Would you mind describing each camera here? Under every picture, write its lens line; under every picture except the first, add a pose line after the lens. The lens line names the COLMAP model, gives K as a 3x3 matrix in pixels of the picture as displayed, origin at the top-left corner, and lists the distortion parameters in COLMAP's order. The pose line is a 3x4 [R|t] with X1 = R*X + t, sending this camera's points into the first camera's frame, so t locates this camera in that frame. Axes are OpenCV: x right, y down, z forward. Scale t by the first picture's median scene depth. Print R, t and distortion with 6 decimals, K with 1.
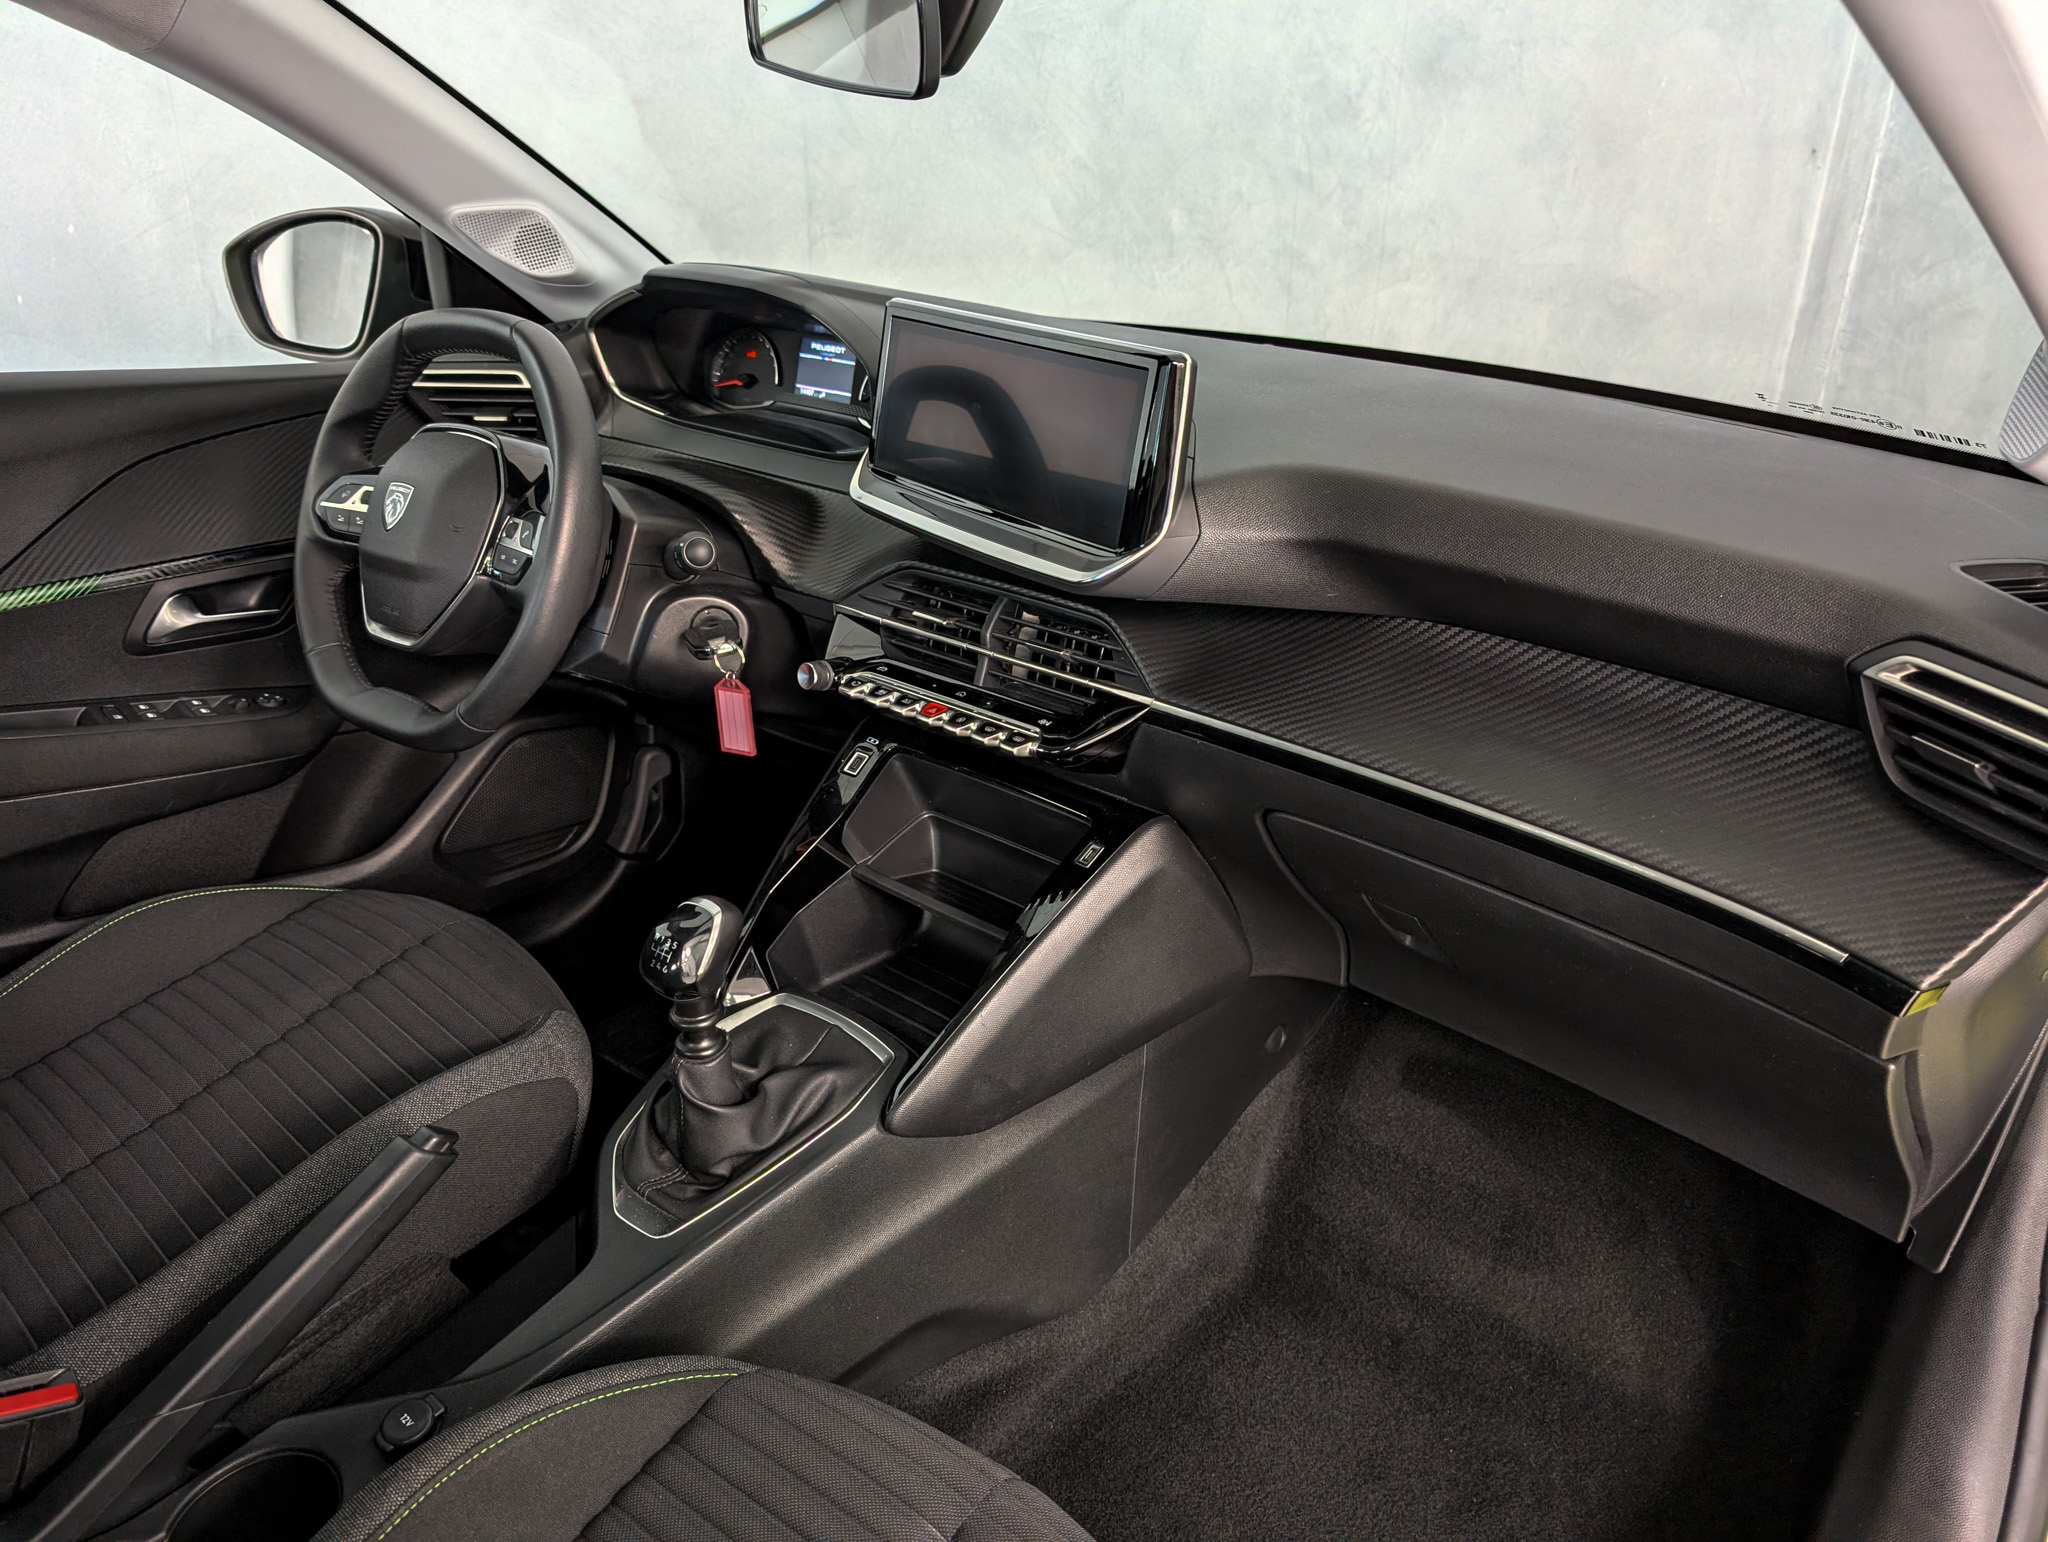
lens RADIAL K [[1489.8, 0, 1017.8], [0, 1489.8, 763.0], [0, 0, 1]] dist [0.012858, -0.017352]
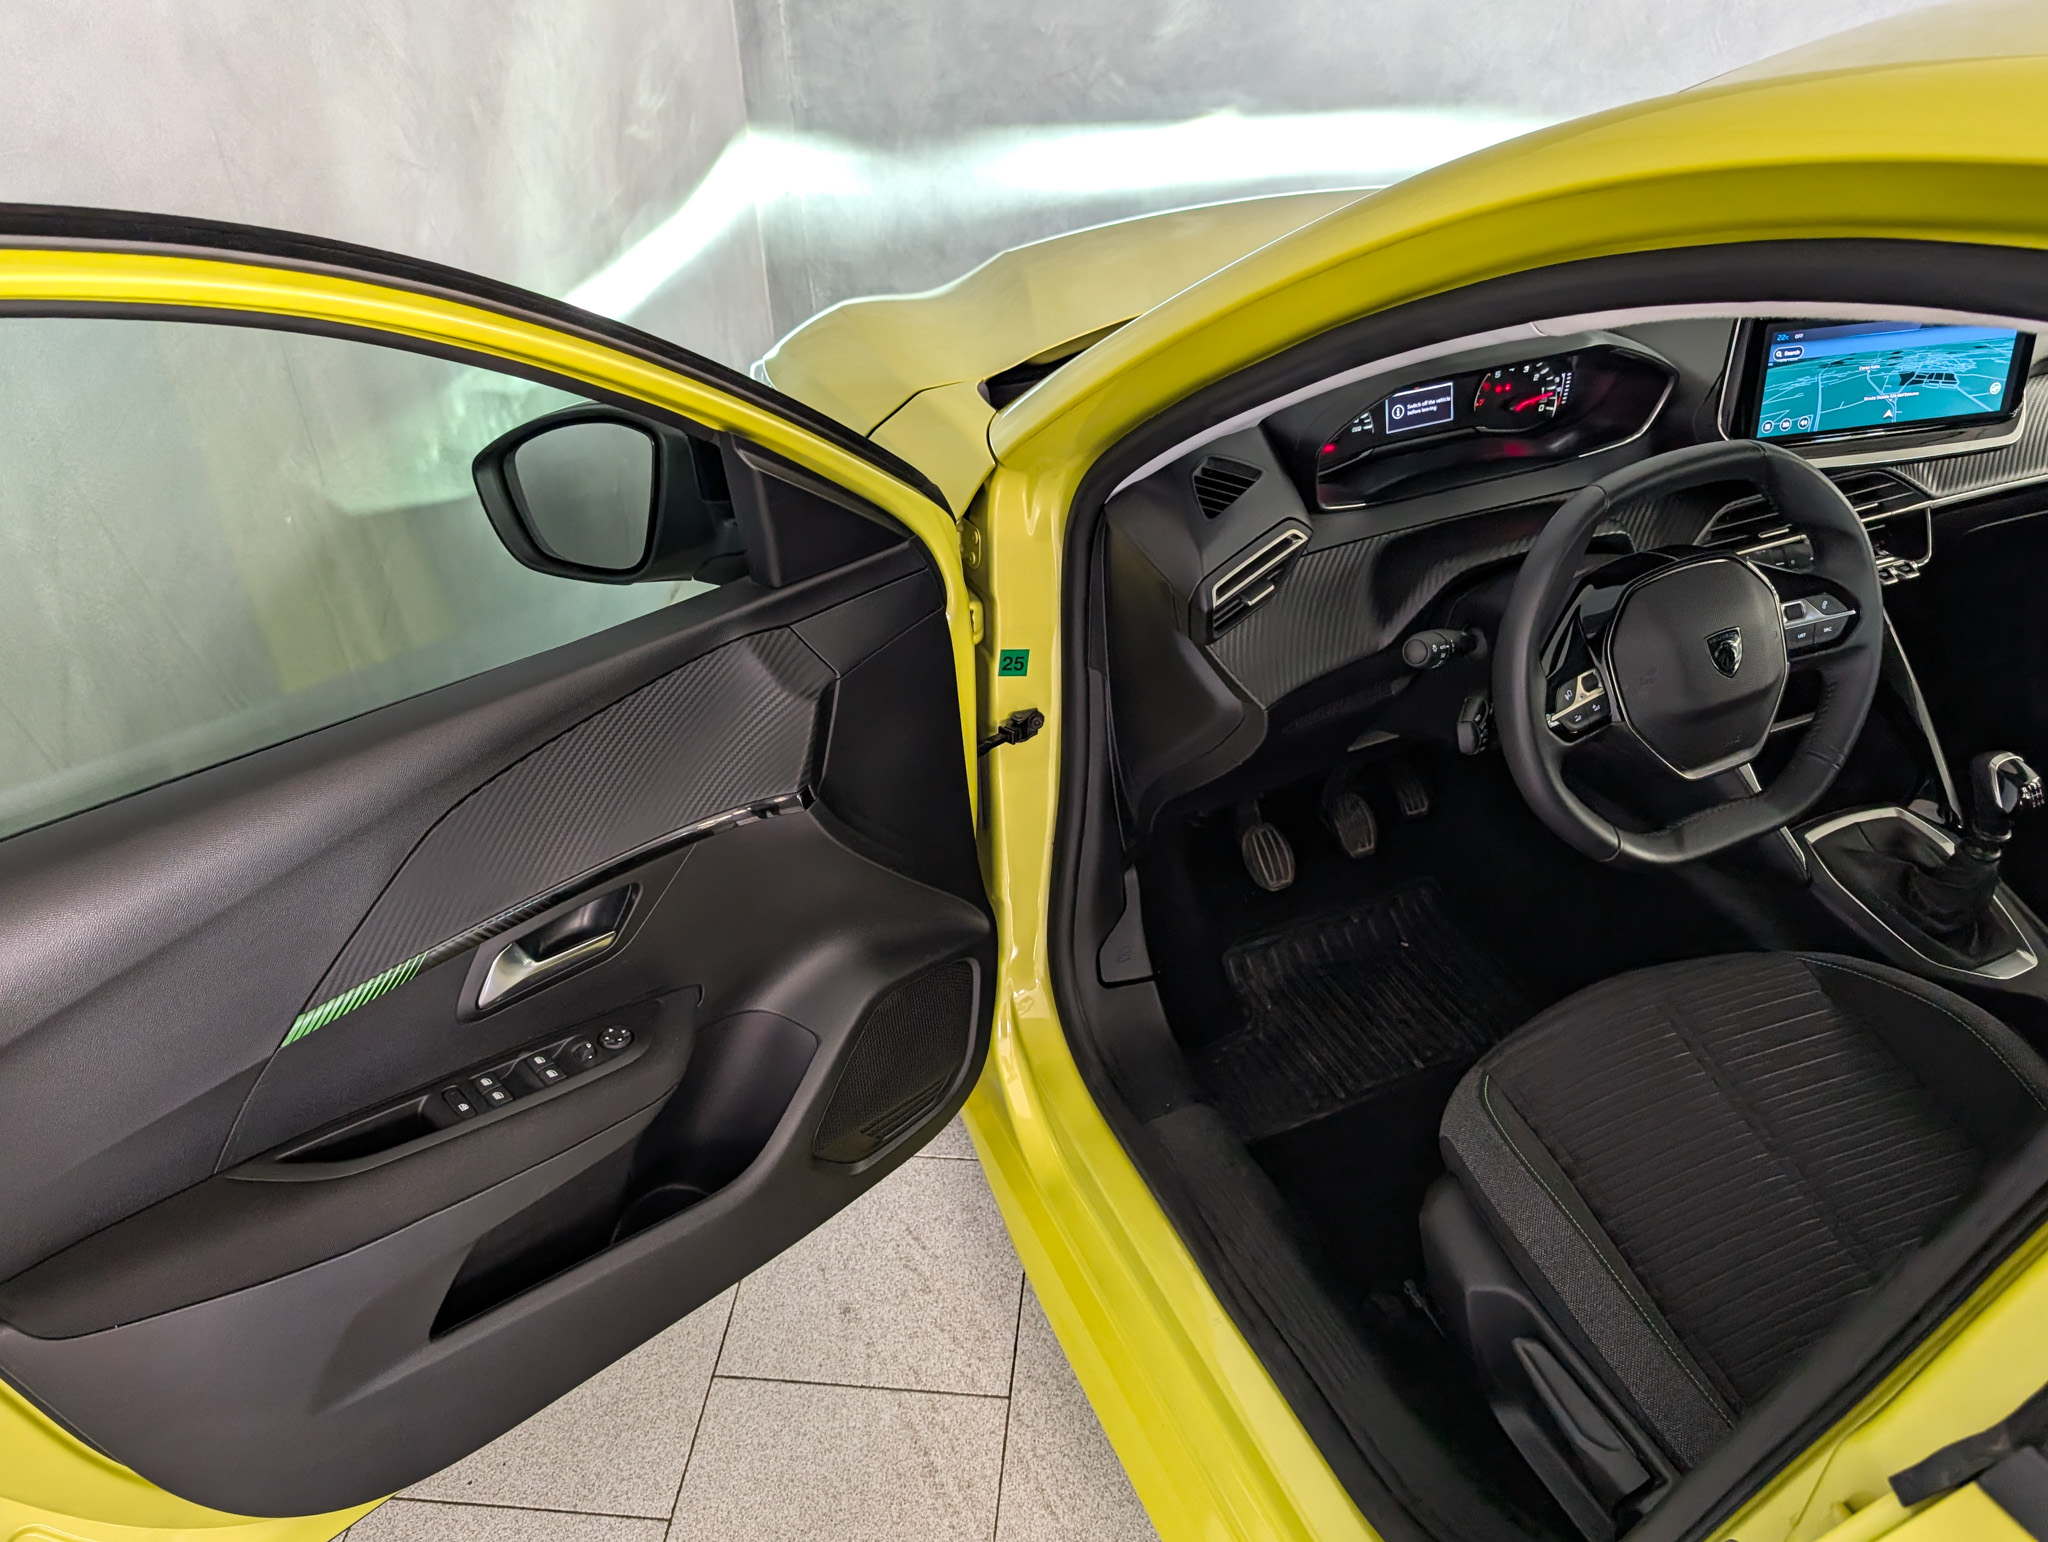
lens RADIAL K [[1571.4, 0, 980.4], [0, 1571.4, 787.4], [0, 0, 1]] dist [0.021111, -0.028184]
pose [[0.441520, -0.548045, 0.710427, -0.621656], [0.390088, 0.830283, 0.398072, -0.309086], [-0.808017, 0.101373, 0.580372, 0.331688]]
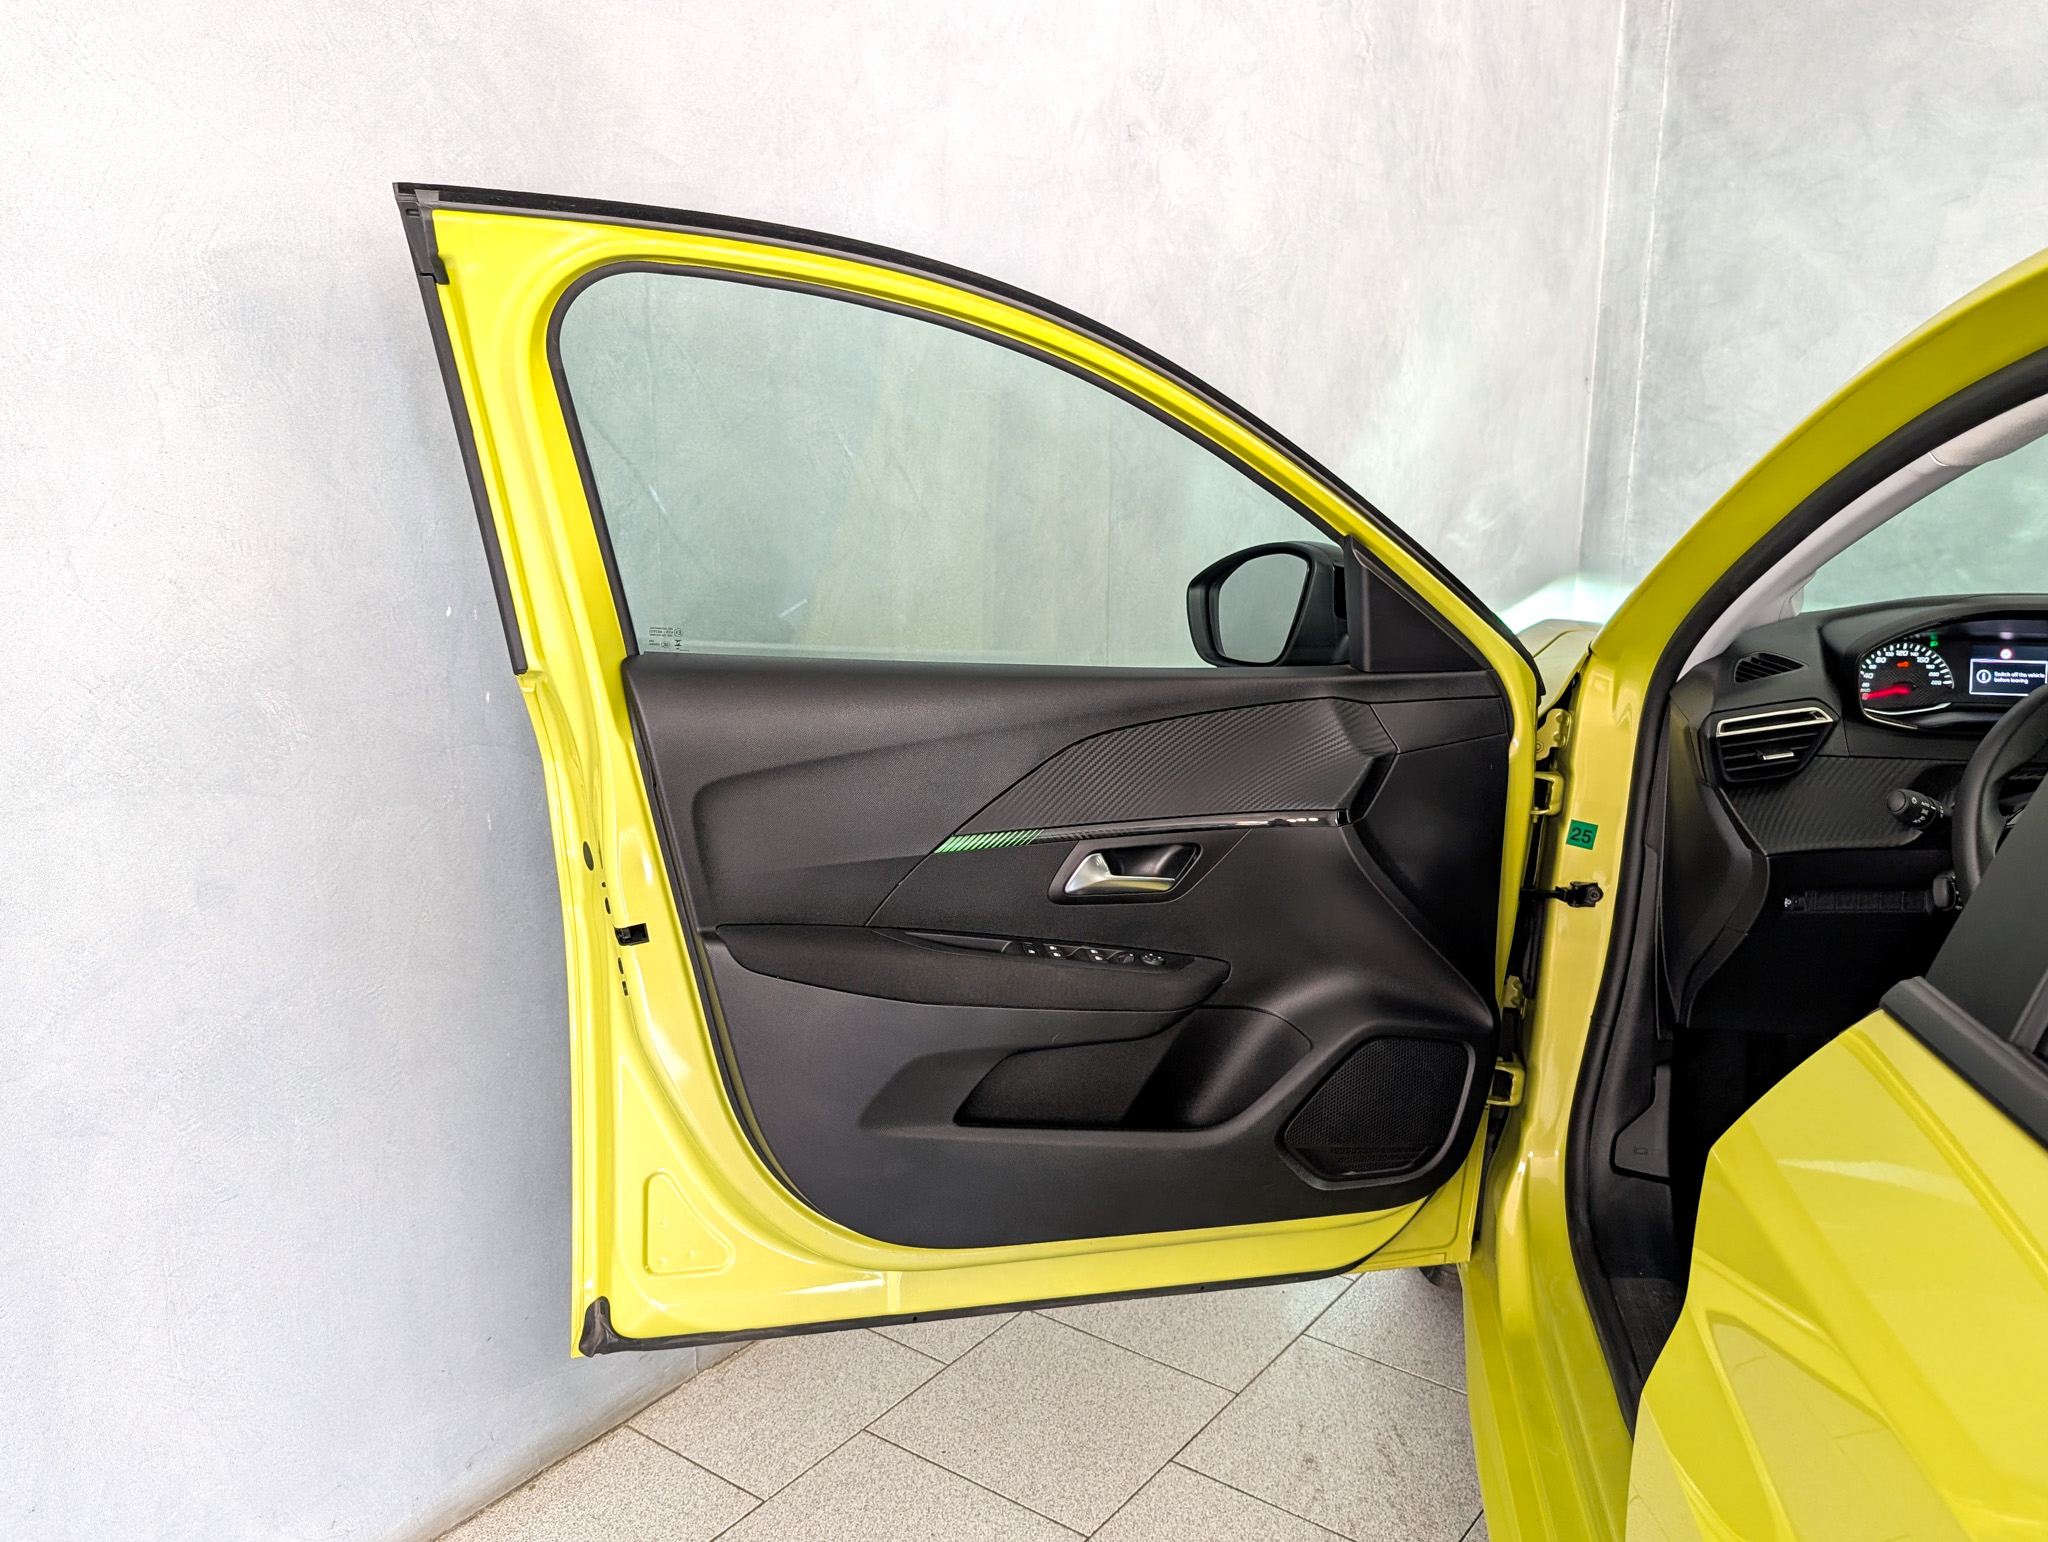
lens RADIAL K [[1731.0, 0, 1032.5], [0, 1731.0, 741.2], [0, 0, 1]] dist [0.007855, -0.004398]
pose [[0.826923, -0.146367, 0.542933, -0.763908], [0.225320, 0.970875, -0.081443, -0.140541], [-0.515199, 0.189680, 0.835818, 0.151647]]
